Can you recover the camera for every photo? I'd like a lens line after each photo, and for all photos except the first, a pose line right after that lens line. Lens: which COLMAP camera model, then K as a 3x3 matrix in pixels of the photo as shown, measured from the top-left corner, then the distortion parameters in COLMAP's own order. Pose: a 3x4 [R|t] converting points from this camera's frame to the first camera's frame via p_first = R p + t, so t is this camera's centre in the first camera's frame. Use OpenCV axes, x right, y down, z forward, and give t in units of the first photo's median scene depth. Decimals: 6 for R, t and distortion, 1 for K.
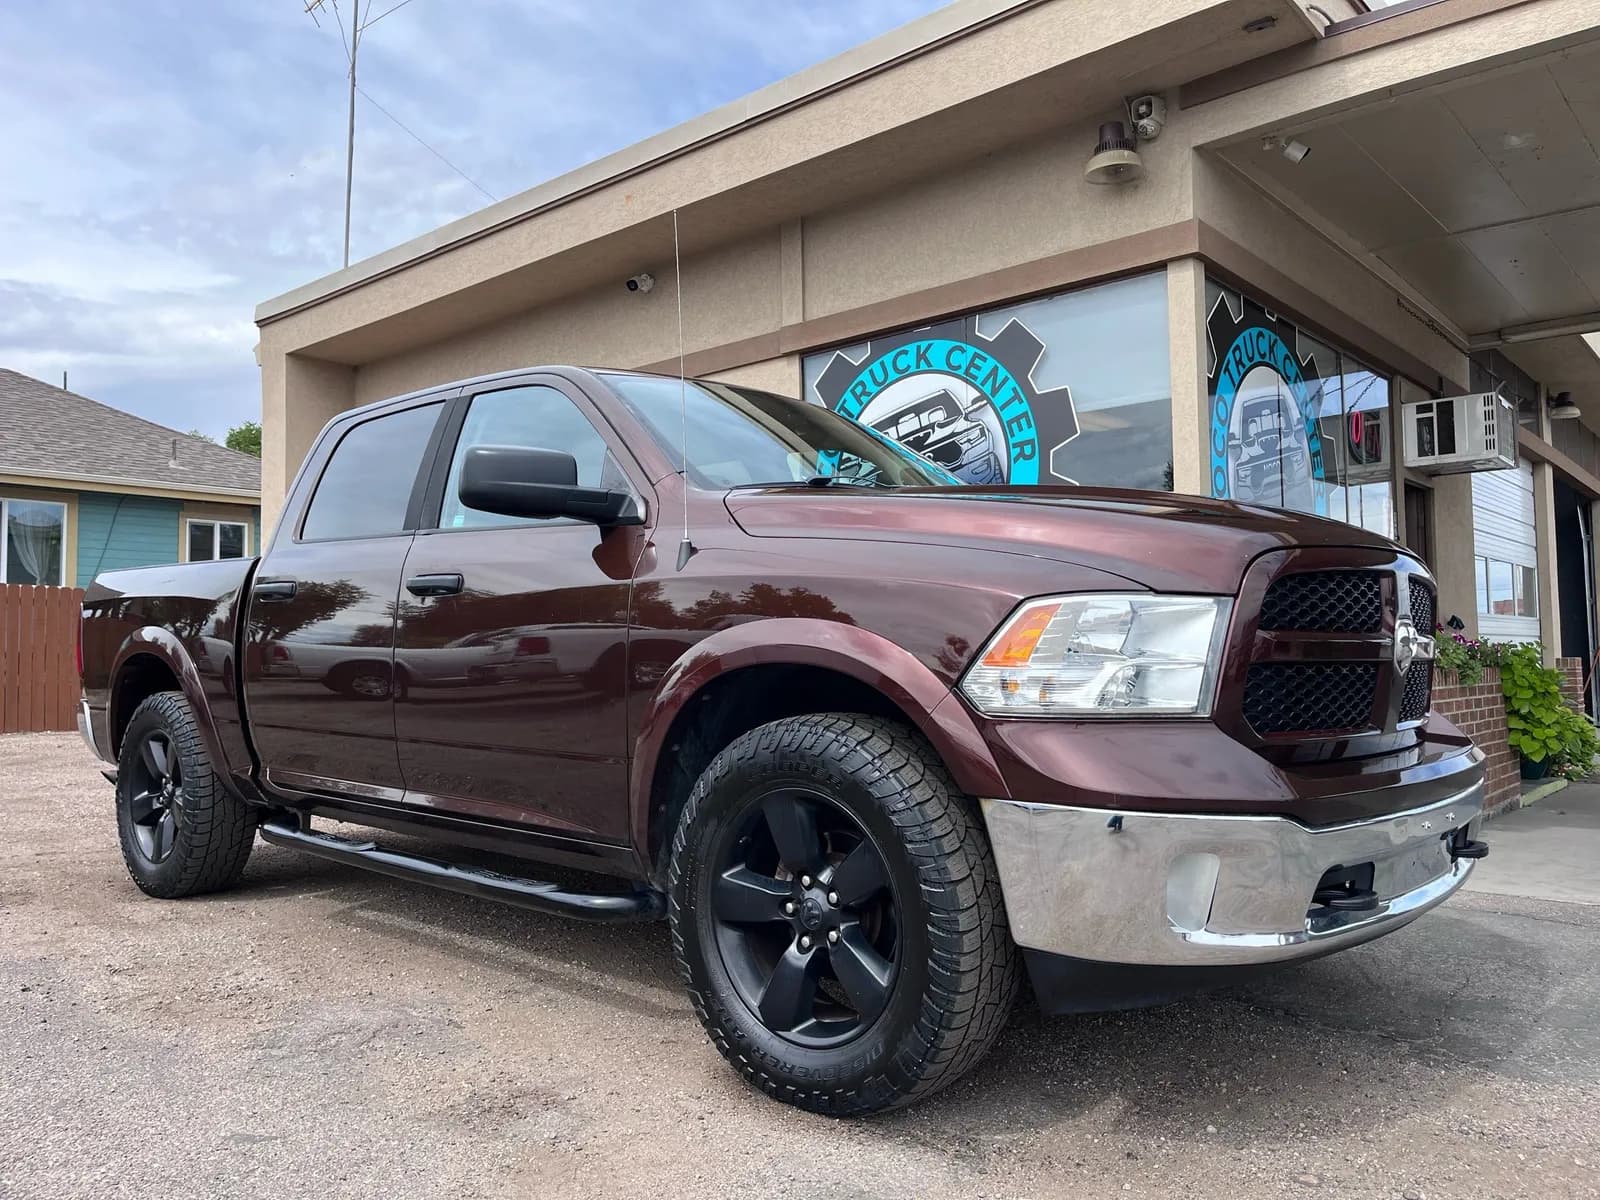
lens RADIAL K [[1198.5, 0, 801.3], [0, 1198.5, 582.9], [0, 0, 1]] dist [-0.000232, -0.001331]
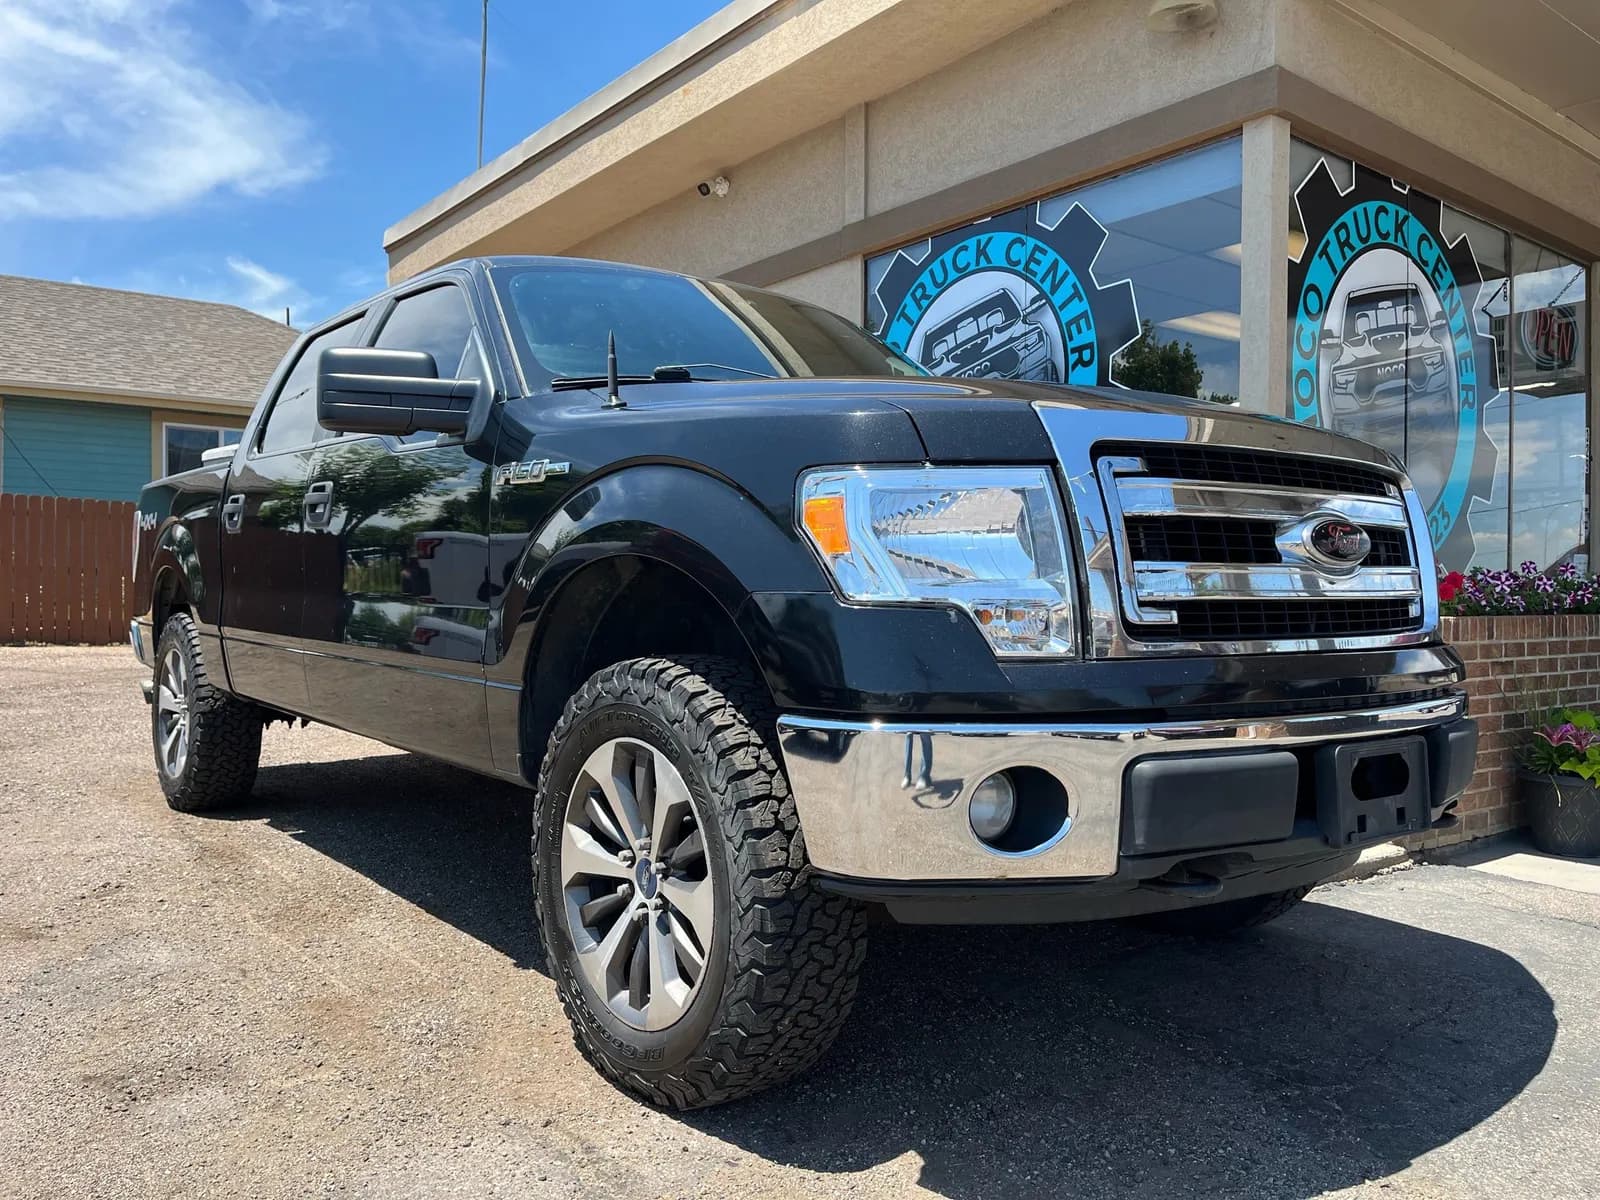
lens RADIAL K [[1209.6, 0, 800.0], [0, 1209.6, 600.0], [0, 0, 1]] dist [-0.001698, -0.004389]
pose [[0.982542, 0.018263, -0.185144, 0.143956], [-0.004662, 0.997275, 0.073629, 0.002709], [0.185984, -0.071480, 0.979949, 0.082520]]
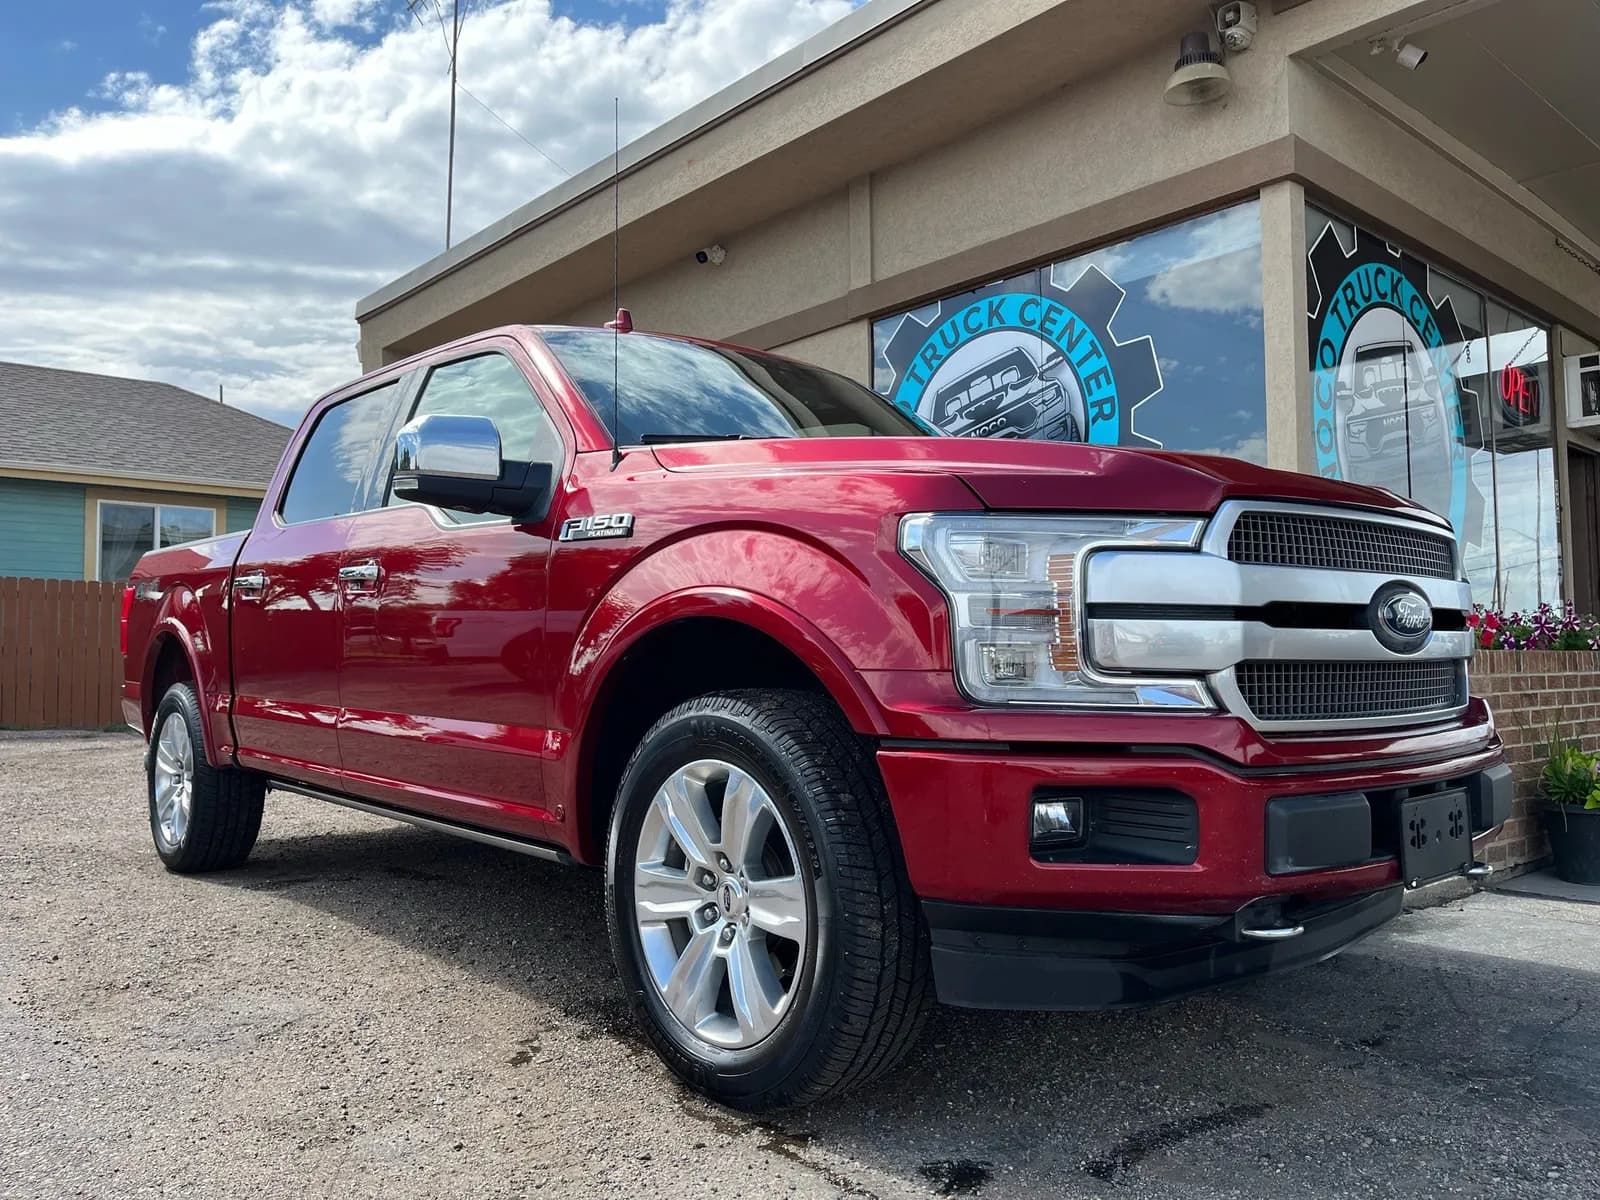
lens RADIAL K [[1207.5, 0, 790.0], [0, 1207.5, 596.0], [0, 0, 1]] dist [0.021588, -0.062748]
pose [[0.991550, -0.006052, -0.129584, 0.066519], [0.006941, 0.999955, 0.006405, 0.021425], [0.129539, -0.007250, 0.991548, 0.062688]]
